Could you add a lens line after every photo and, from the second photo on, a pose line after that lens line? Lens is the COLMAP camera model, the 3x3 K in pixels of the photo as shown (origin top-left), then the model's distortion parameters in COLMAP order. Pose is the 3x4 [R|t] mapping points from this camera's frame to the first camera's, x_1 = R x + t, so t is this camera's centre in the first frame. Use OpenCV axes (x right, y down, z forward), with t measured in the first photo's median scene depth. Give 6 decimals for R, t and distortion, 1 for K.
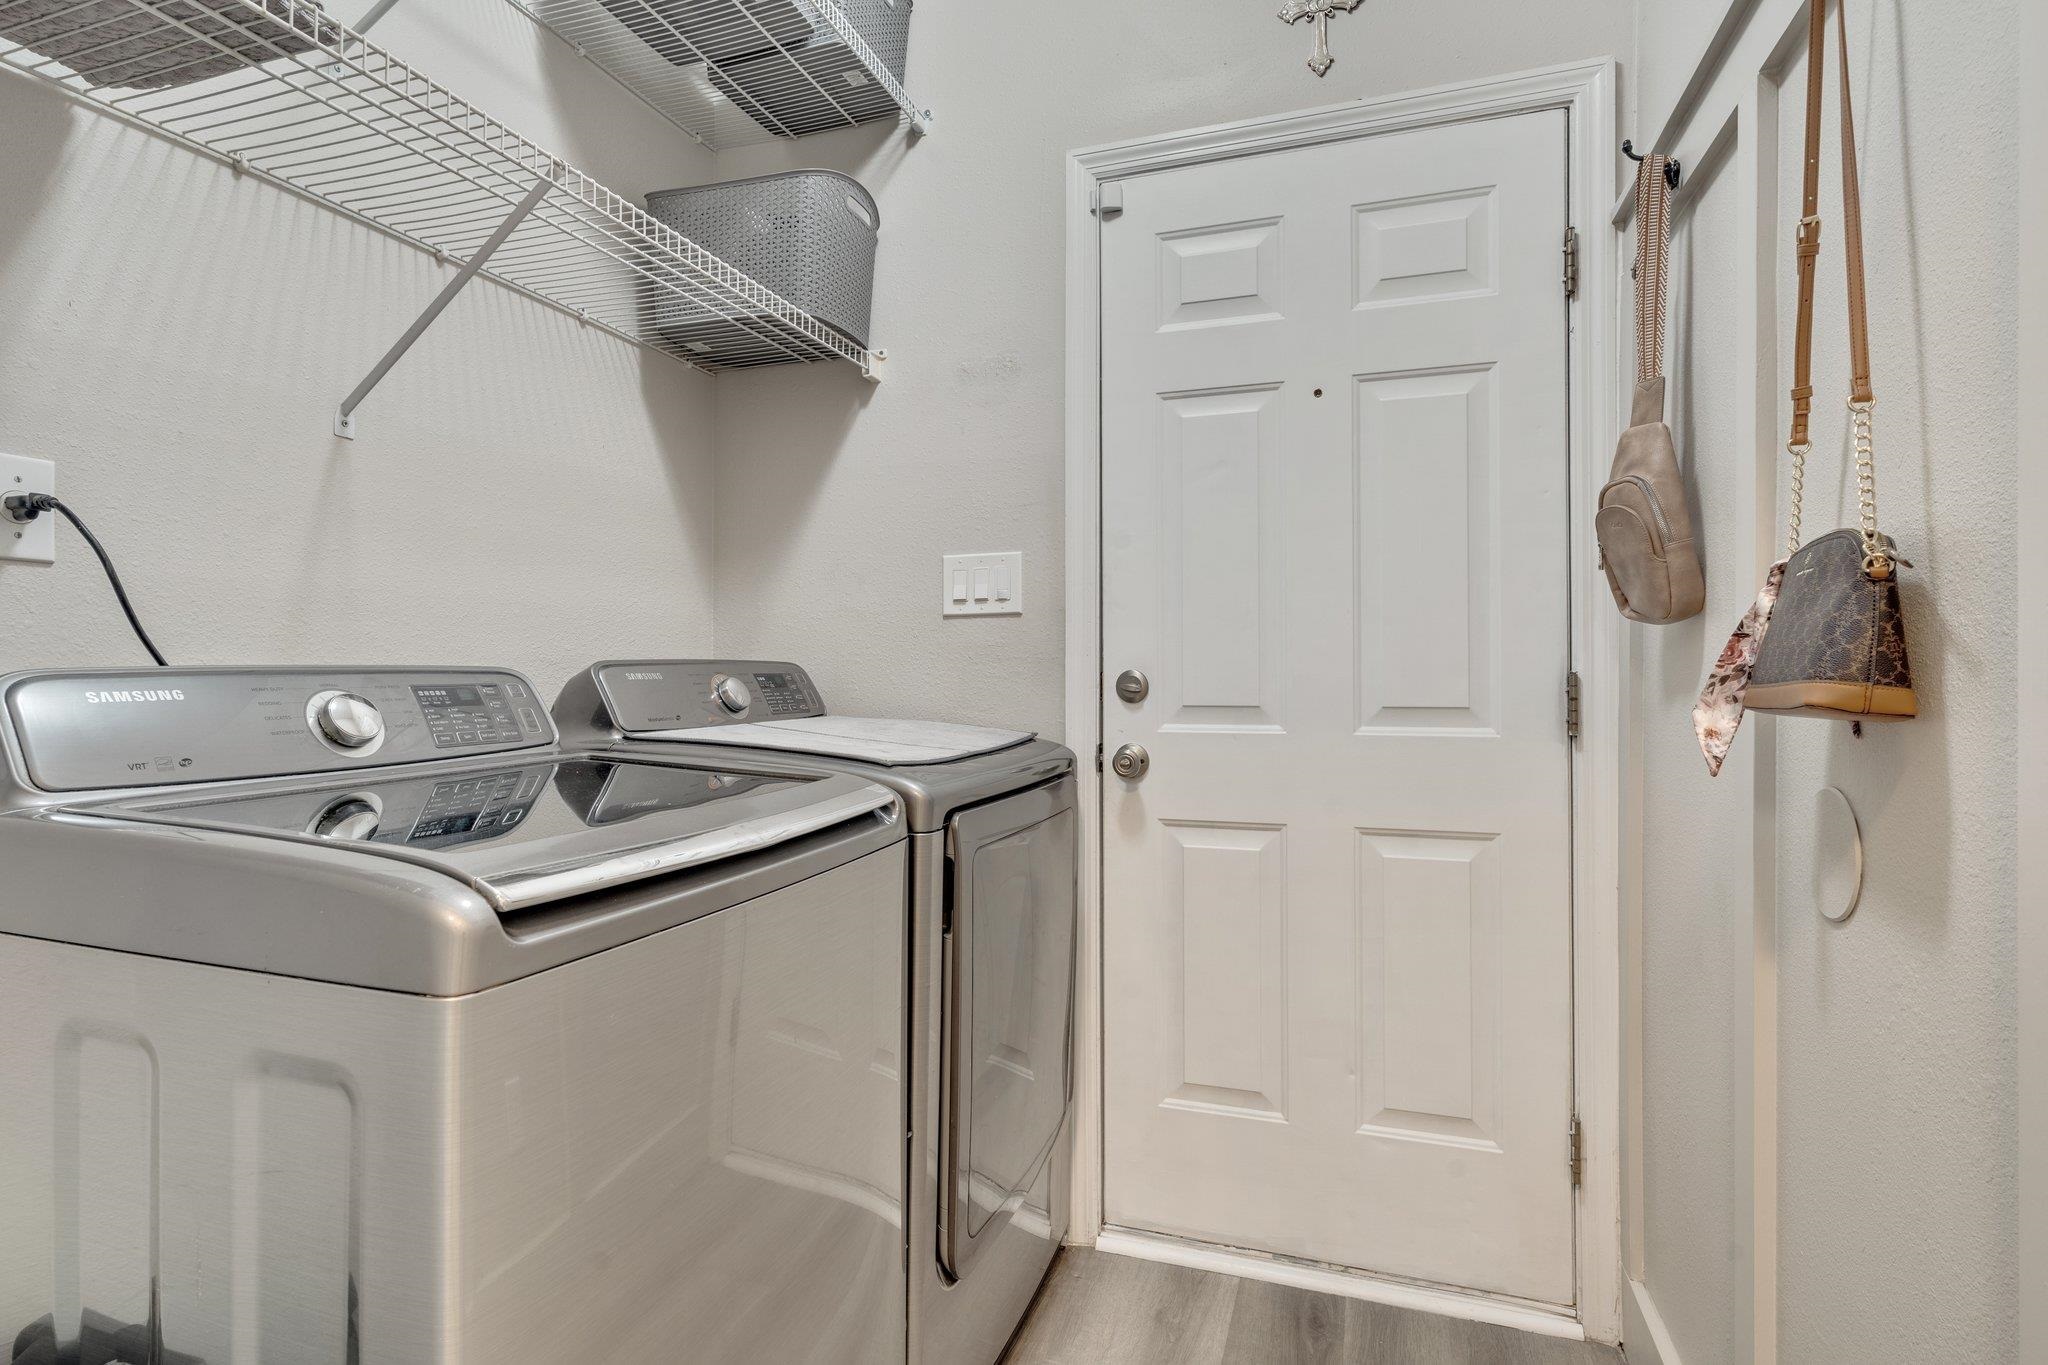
lens RADIAL K [[1040.1, 0, 1021.4], [0, 1040.1, 672.7], [0, 0, 1]] dist [0.000142, -0.000182]
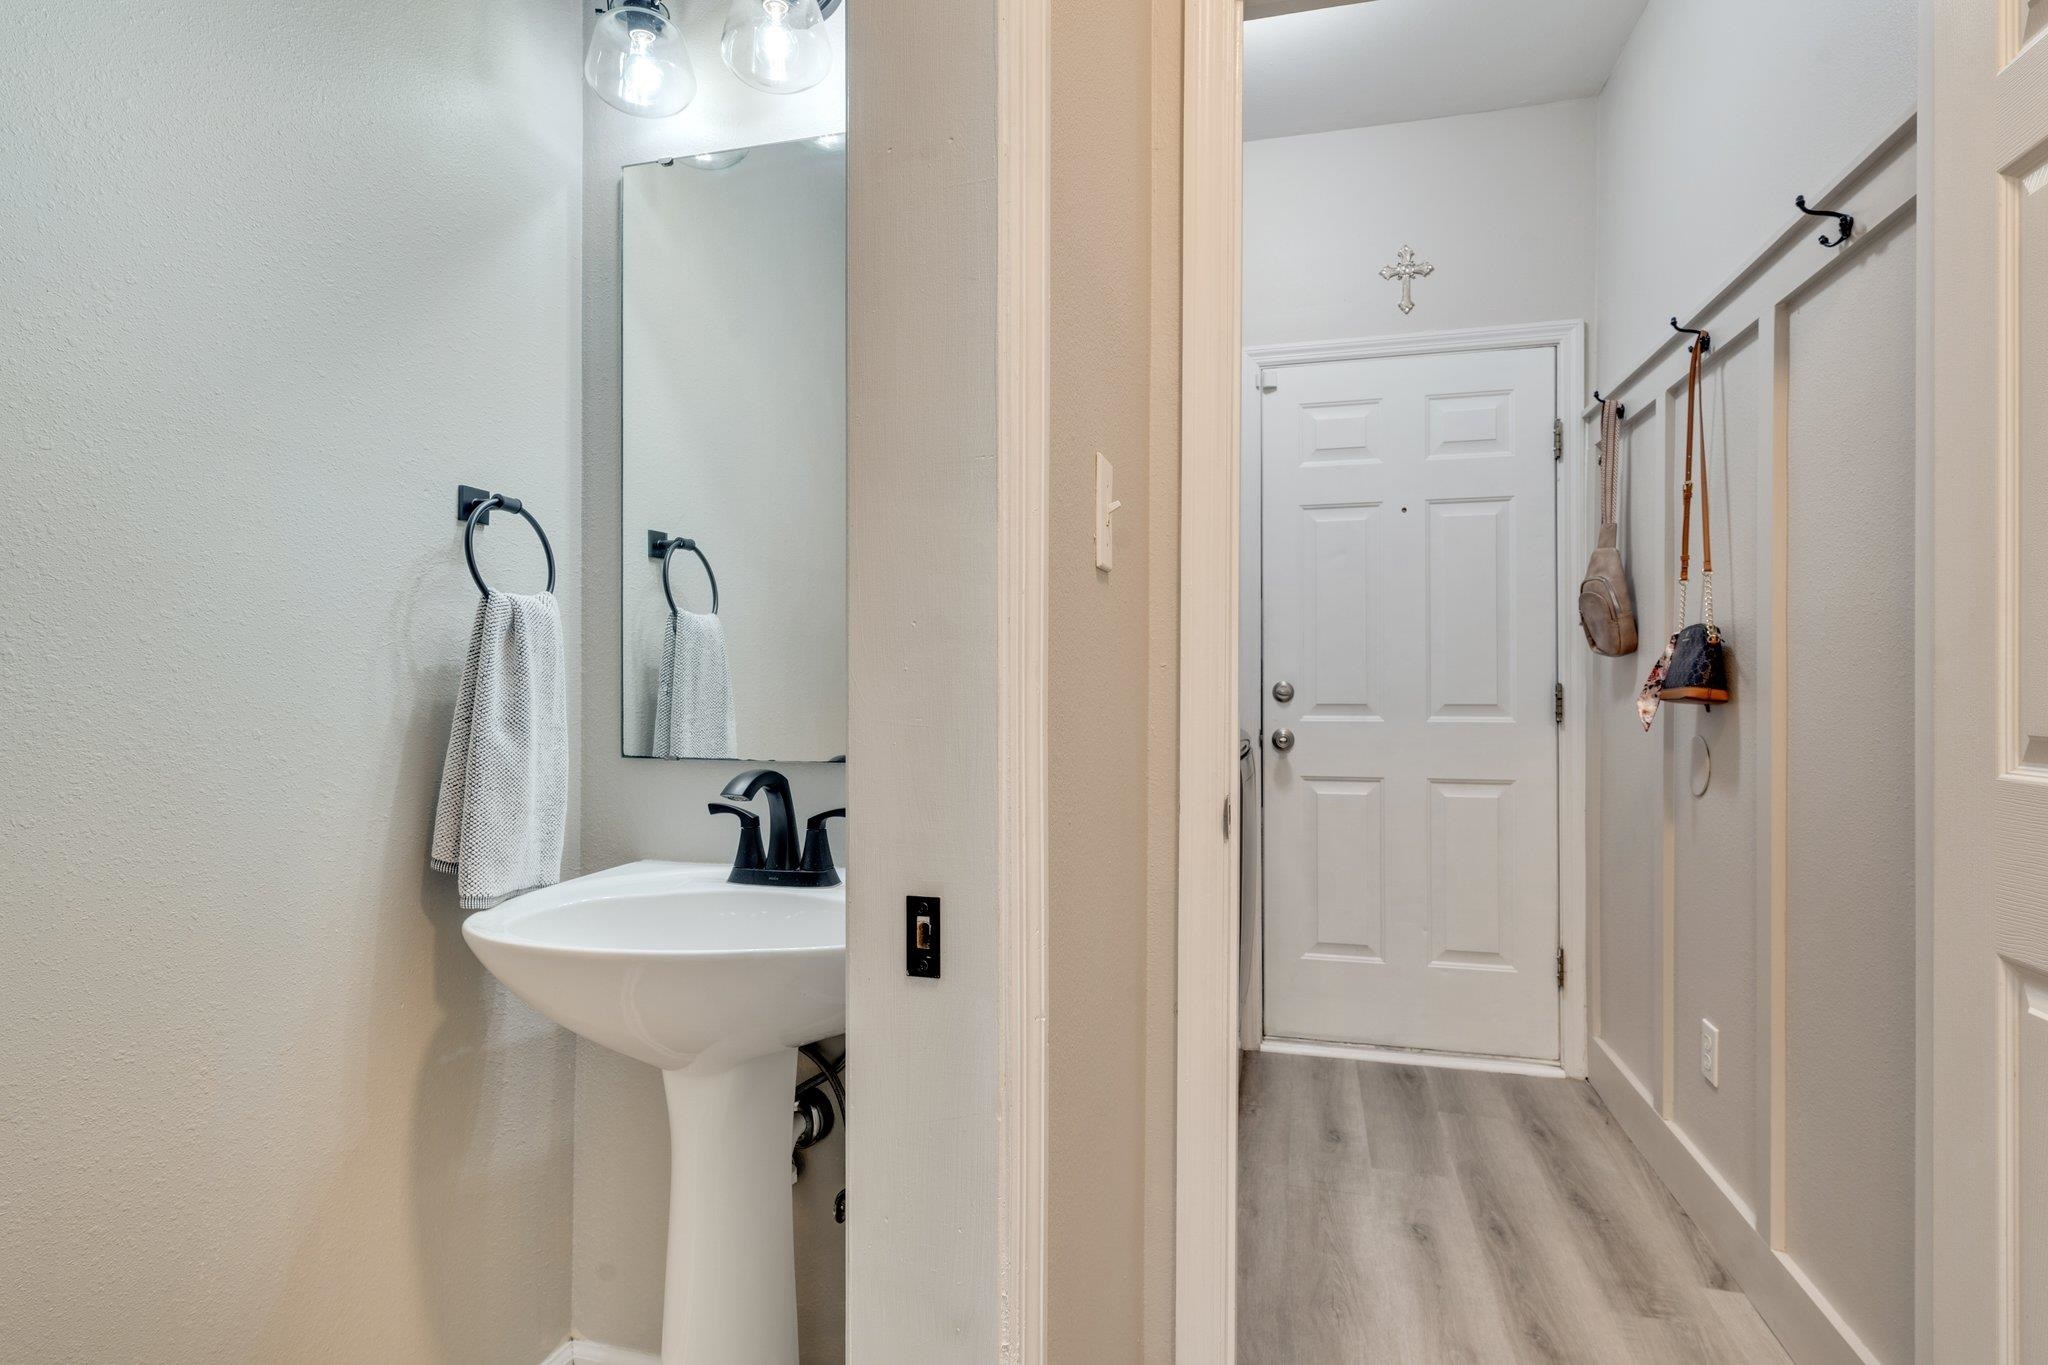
lens RADIAL K [[1051.0, 0, 1024.0], [0, 1051.0, 682.5], [0, 0, 1]] dist [-0.000650, -0.000058]
pose [[0.997325, 0.000848, 0.073083, -0.499559], [-0.000846, 1.000000, -0.000069, -0.000732], [-0.073083, 0.000007, 0.997326, -0.690157]]
